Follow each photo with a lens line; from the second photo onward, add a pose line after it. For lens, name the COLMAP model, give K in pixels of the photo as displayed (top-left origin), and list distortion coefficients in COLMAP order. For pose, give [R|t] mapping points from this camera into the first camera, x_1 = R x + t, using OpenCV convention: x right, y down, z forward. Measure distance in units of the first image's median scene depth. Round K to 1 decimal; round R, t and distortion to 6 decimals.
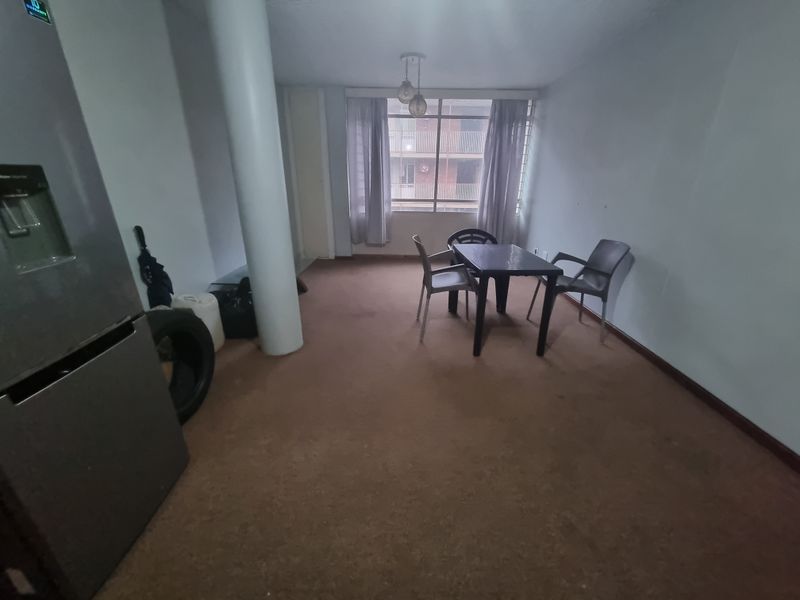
lens RADIAL K [[330.4, 0, 407.3], [0, 330.4, 302.7], [0, 0, 1]] dist [-0.000198, -0.000076]
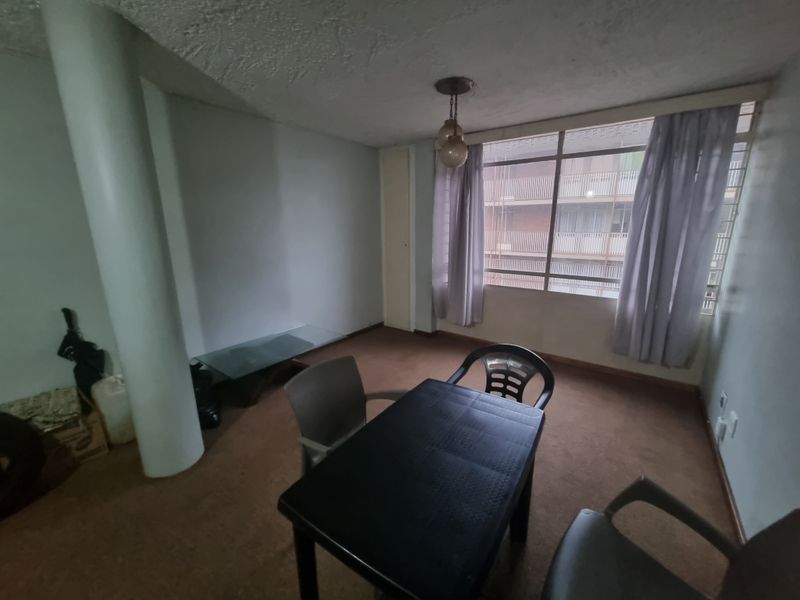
lens RADIAL K [[330.4, 0, 407.3], [0, 330.4, 302.7], [0, 0, 1]] dist [-0.000198, -0.000076]
pose [[0.800984, 0.126012, -0.585274, 0.286933], [-0.197775, 0.978409, -0.060011, -0.174517], [0.565075, 0.163821, 0.808612, 0.337402]]
